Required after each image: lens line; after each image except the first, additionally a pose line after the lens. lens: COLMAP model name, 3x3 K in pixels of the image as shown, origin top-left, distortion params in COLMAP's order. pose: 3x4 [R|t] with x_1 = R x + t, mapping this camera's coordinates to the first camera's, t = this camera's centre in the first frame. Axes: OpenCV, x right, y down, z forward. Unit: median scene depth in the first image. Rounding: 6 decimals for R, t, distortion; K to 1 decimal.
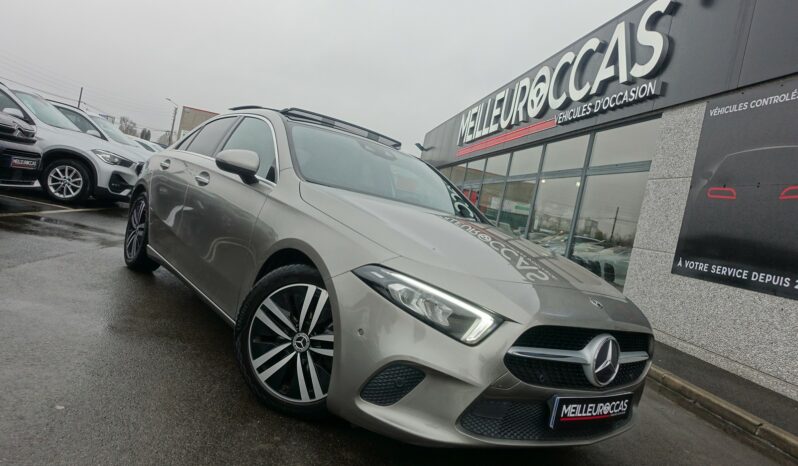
lens RADIAL K [[551.0, 0, 399.0], [0, 551.0, 233.0], [0, 0, 1]] dist [-0.006286, -0.001730]
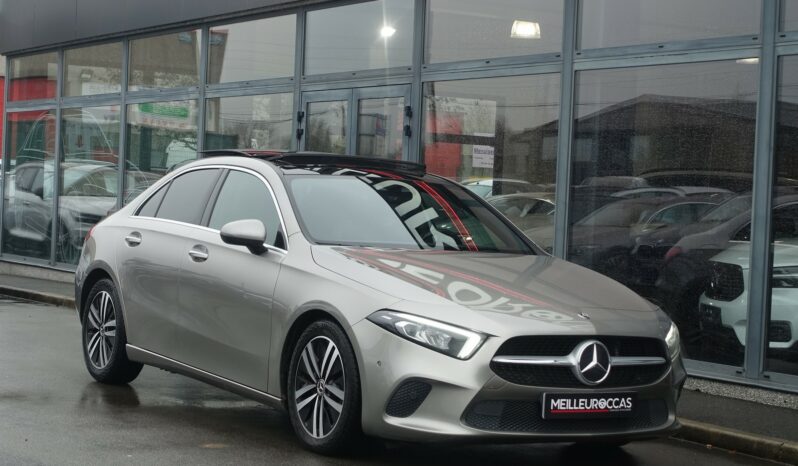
lens RADIAL K [[1689.1, 0, 399.0], [0, 1689.1, 233.0], [0, 0, 1]] dist [-0.032136, -0.119999]
pose [[0.980924, -0.158283, -0.112849, 0.447838], [0.154327, 0.987083, -0.043023, 0.056540], [0.118201, 0.024787, 0.992680, -2.771967]]
